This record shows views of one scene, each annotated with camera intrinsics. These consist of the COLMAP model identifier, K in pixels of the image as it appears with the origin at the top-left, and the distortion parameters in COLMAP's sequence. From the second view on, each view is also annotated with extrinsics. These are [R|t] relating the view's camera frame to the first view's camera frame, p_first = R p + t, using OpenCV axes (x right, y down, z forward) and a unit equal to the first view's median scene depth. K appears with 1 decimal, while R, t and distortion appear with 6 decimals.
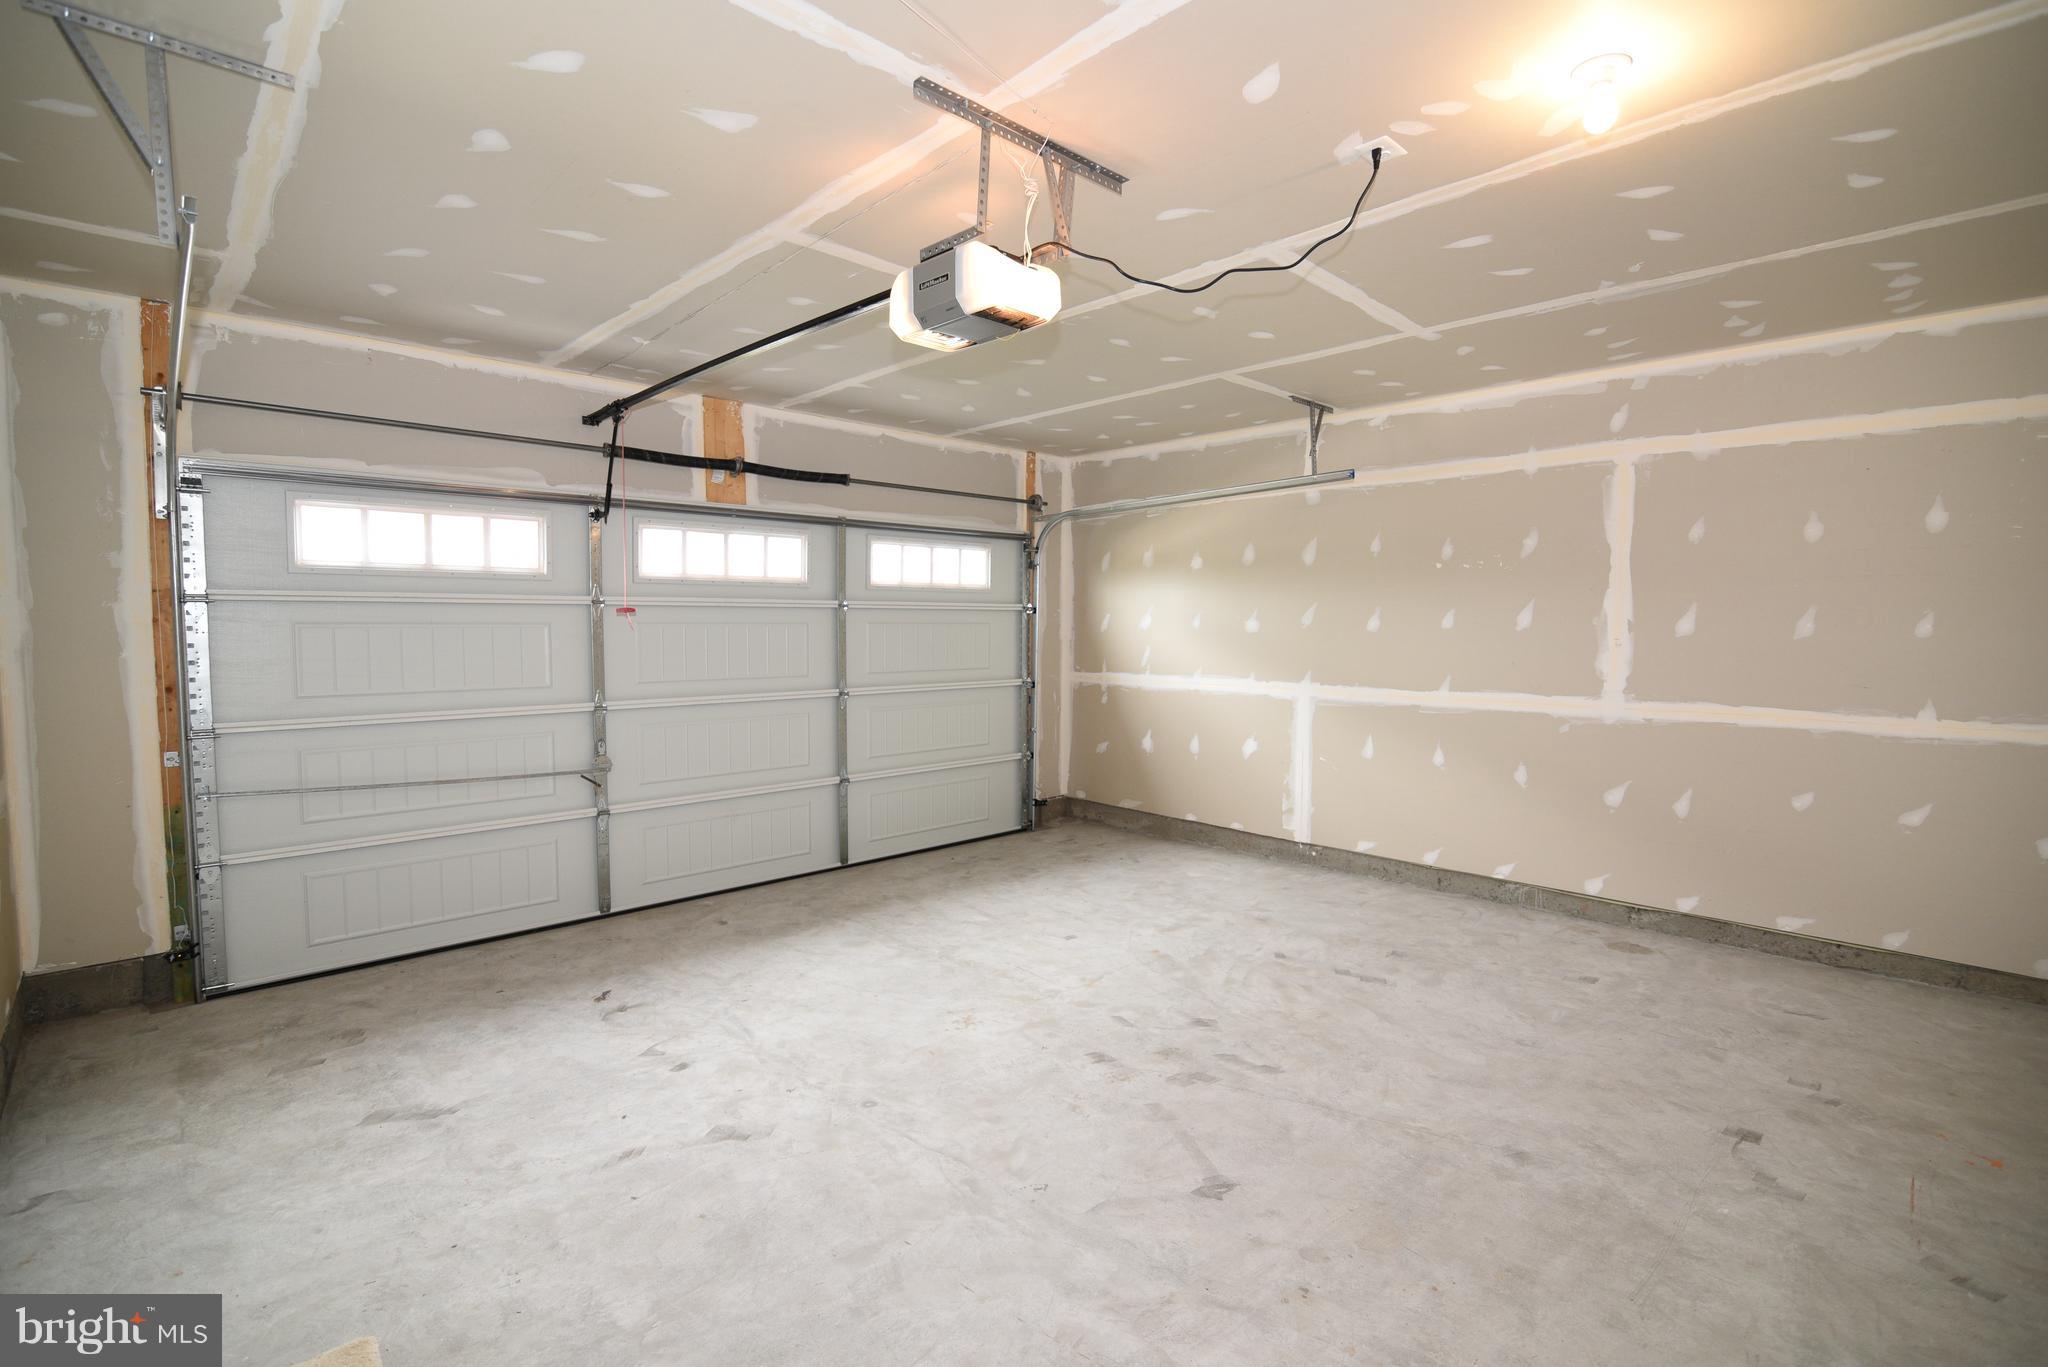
lens RADIAL K [[936.9, 0, 1020.4], [0, 936.9, 681.7], [0, 0, 1]] dist [-0.021422, 0.001680]
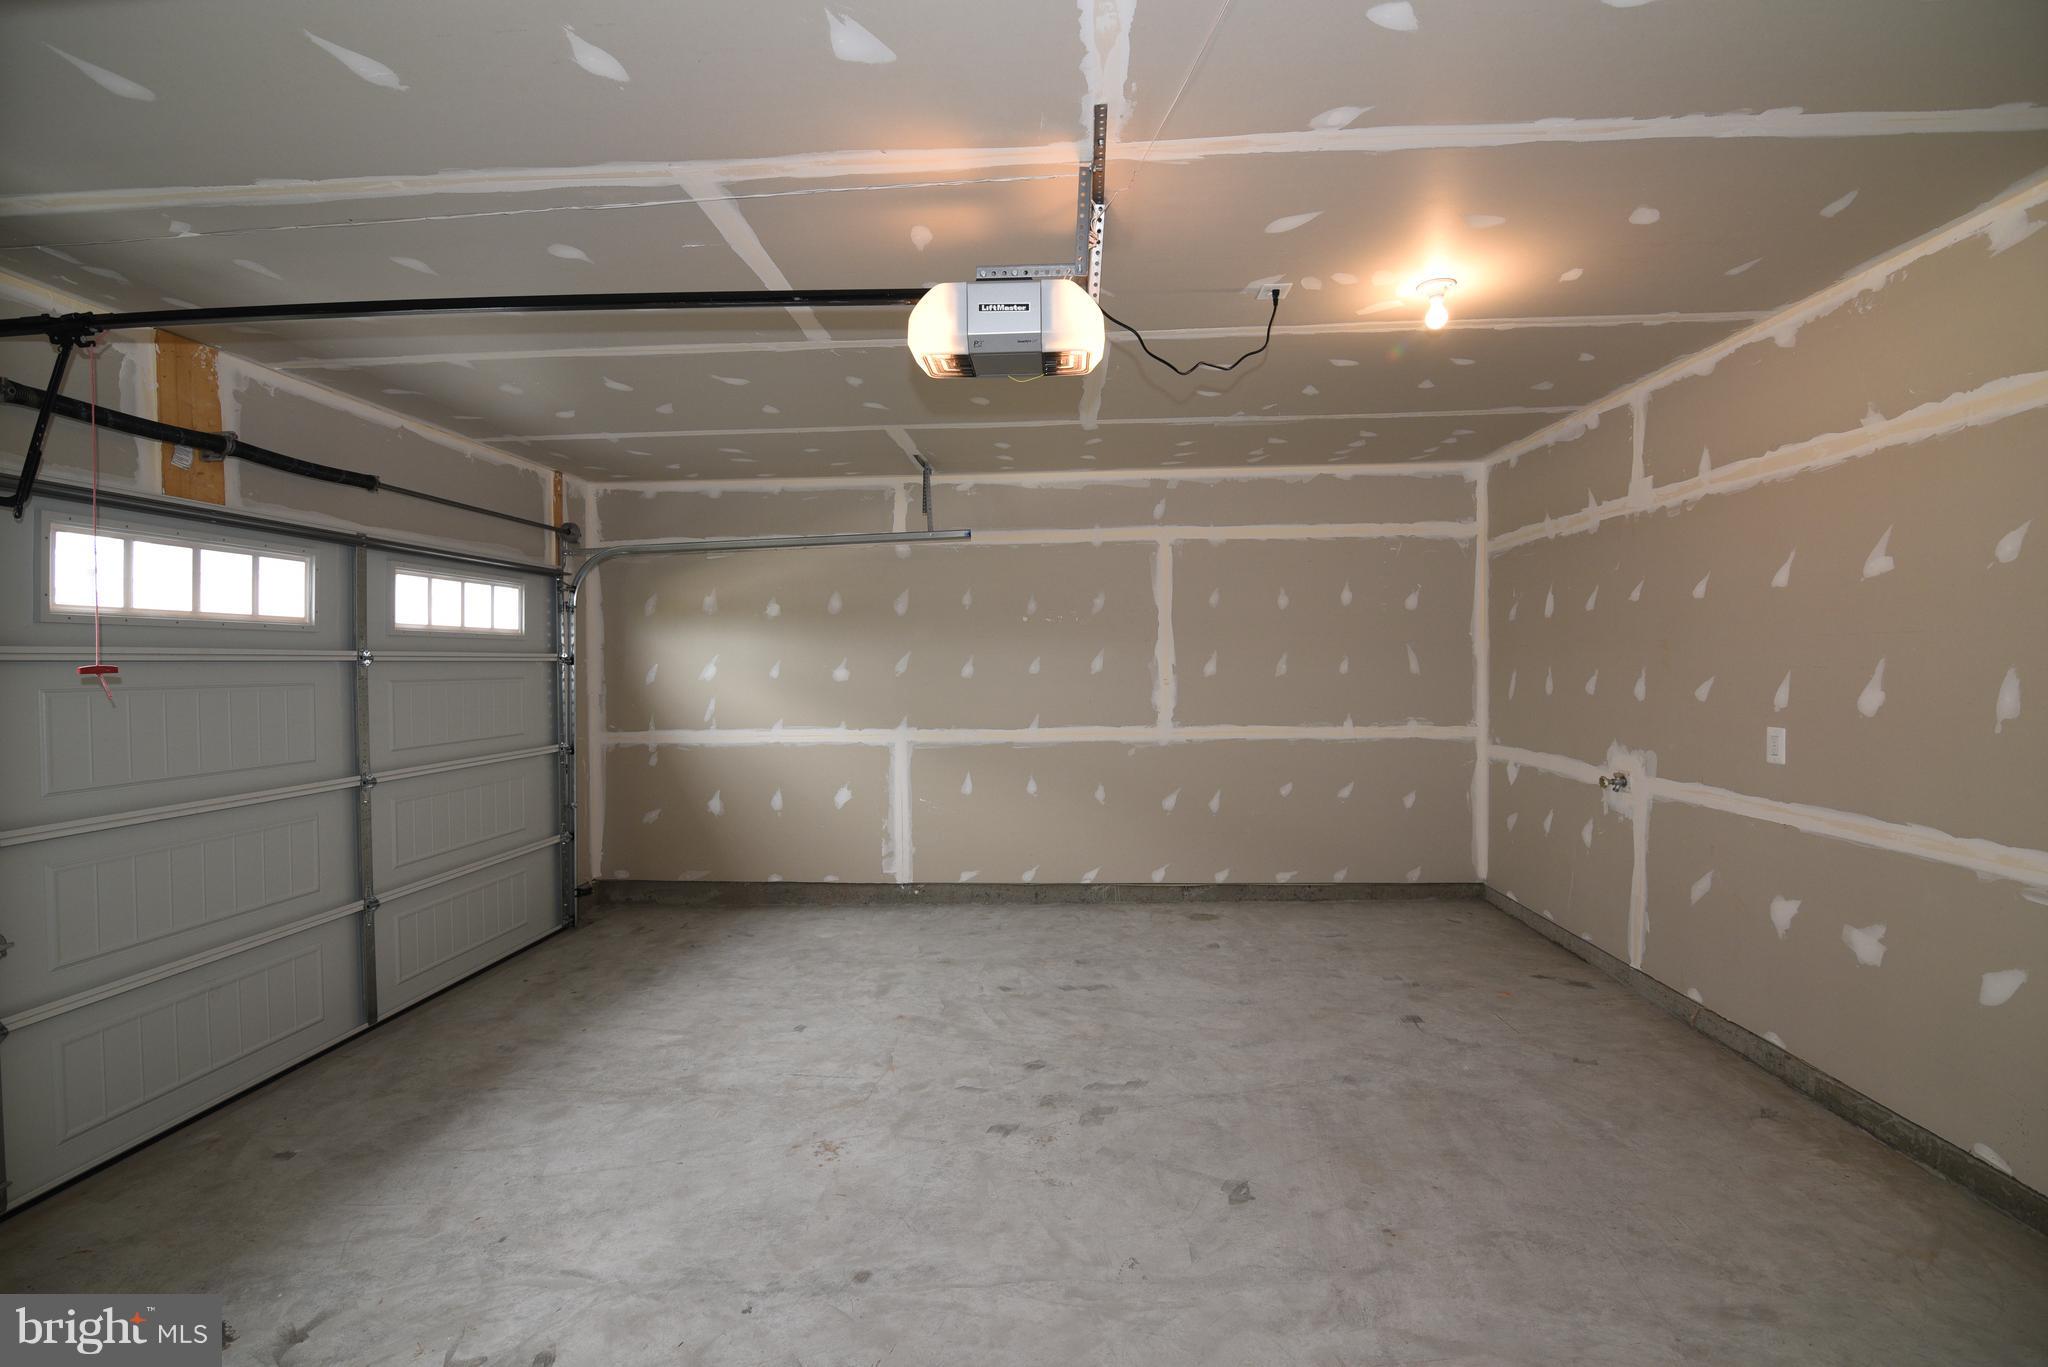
lens RADIAL K [[936.9, 0, 1018.7], [0, 936.9, 680.3], [0, 0, 1]] dist [-0.021422, 0.001680]
pose [[0.733454, -0.024145, 0.679311, -0.367154], [0.057204, 0.998016, -0.026290, -0.020879], [-0.677328, 0.058142, 0.733380, 0.177392]]
